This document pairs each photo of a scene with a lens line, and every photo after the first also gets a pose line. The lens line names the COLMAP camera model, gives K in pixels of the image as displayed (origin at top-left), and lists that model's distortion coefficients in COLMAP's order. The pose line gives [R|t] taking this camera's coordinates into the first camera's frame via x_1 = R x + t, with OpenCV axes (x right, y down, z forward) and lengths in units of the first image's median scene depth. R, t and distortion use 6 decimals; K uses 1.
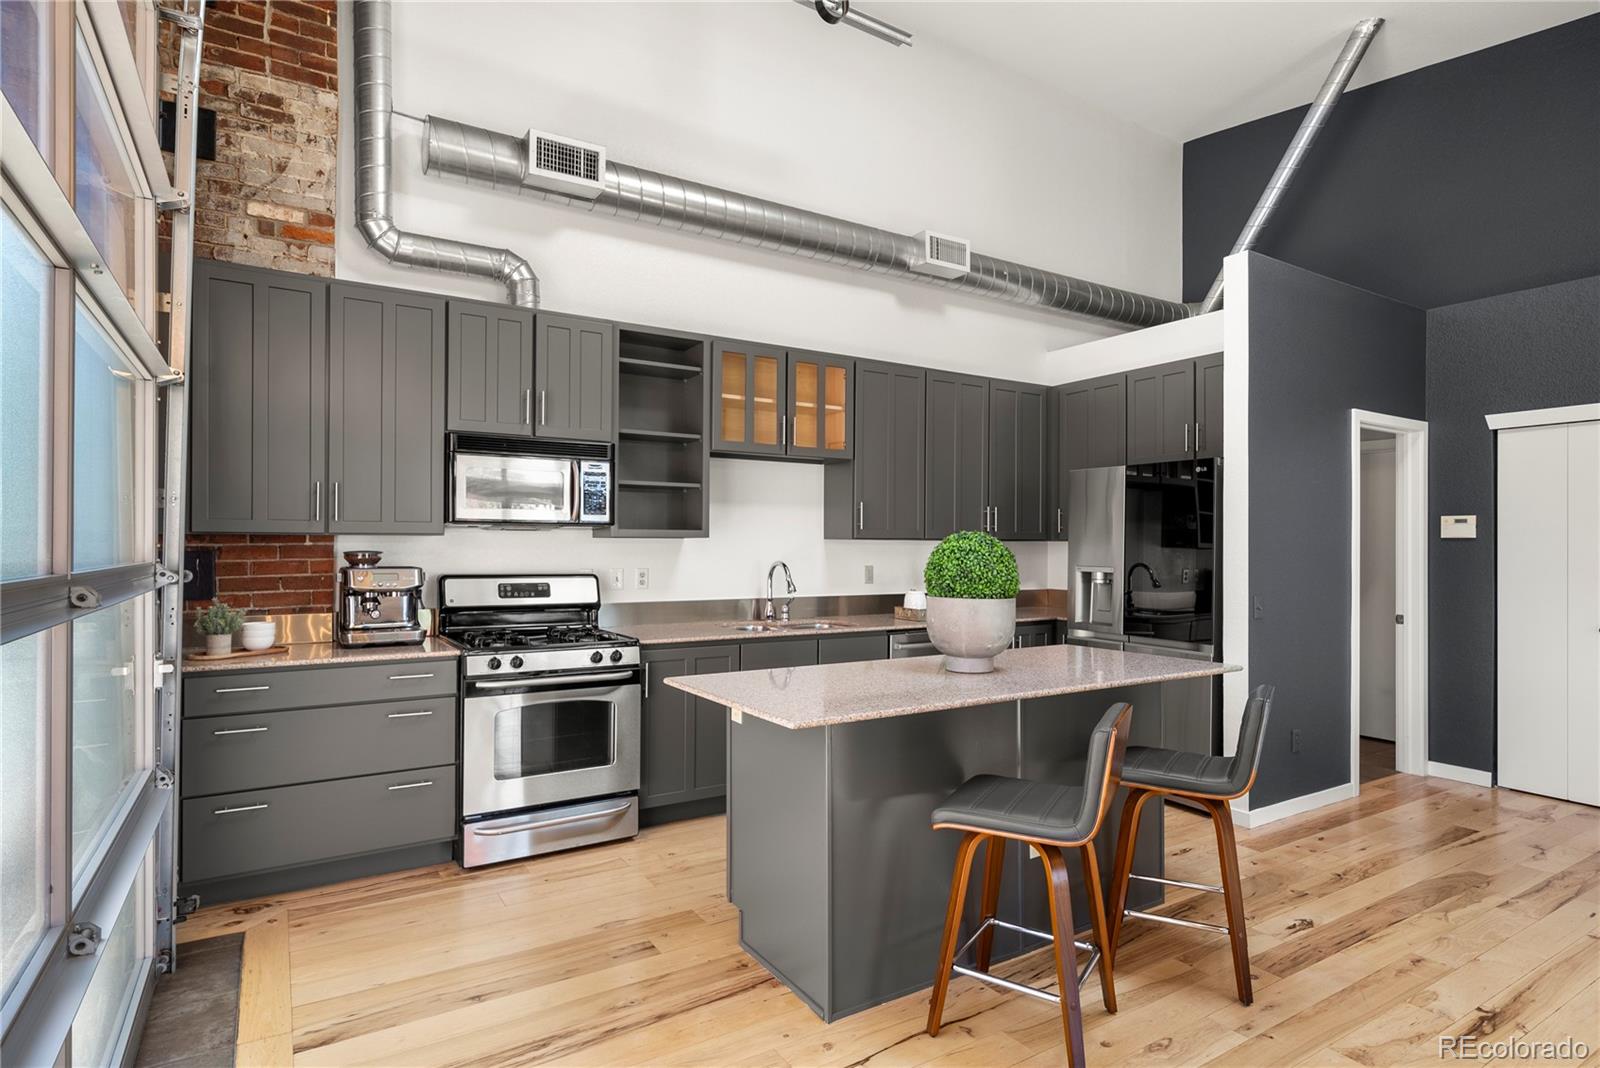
lens RADIAL K [[831.4, 0, 794.0], [0, 831.4, 541.8], [0, 0, 1]] dist [0.001548, -0.000372]
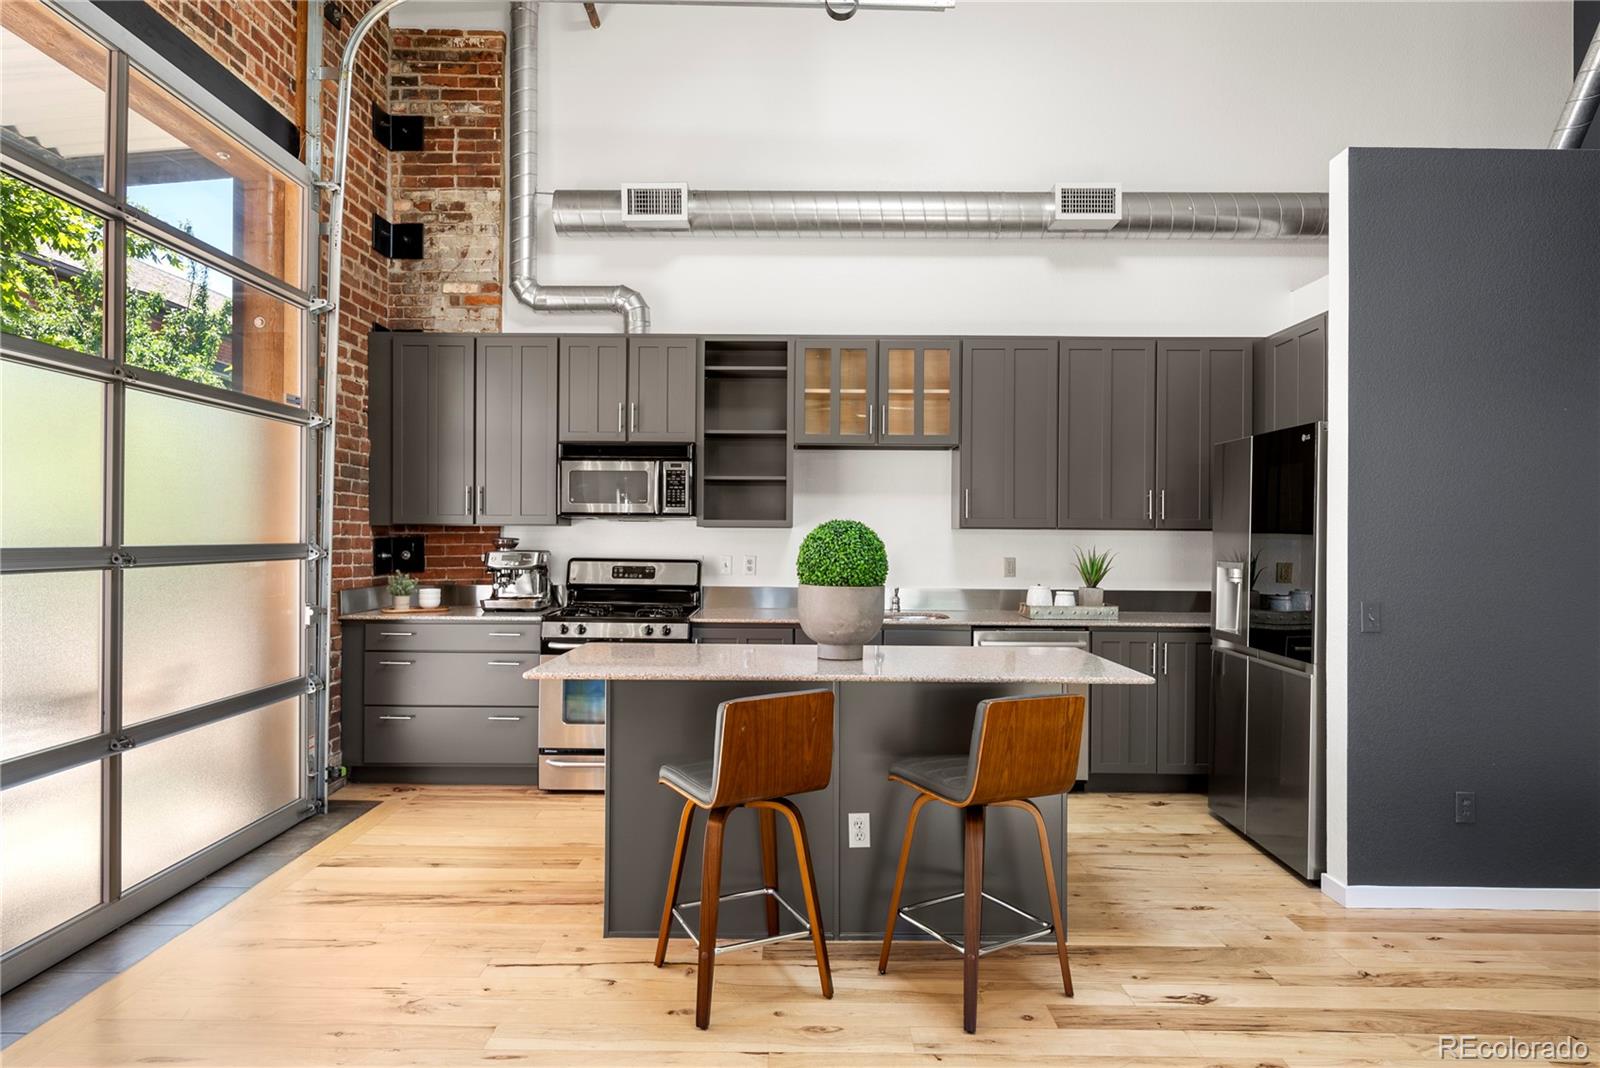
lens RADIAL K [[909.2, 0, 799.9], [0, 909.2, 534.6], [0, 0, 1]] dist [-0.003361, 0.002560]
pose [[0.849651, 0.001065, -0.527344, 0.607320], [-0.001541, 0.999999, -0.000464, 0.005512], [0.527343, 0.001206, 0.849652, 0.033535]]
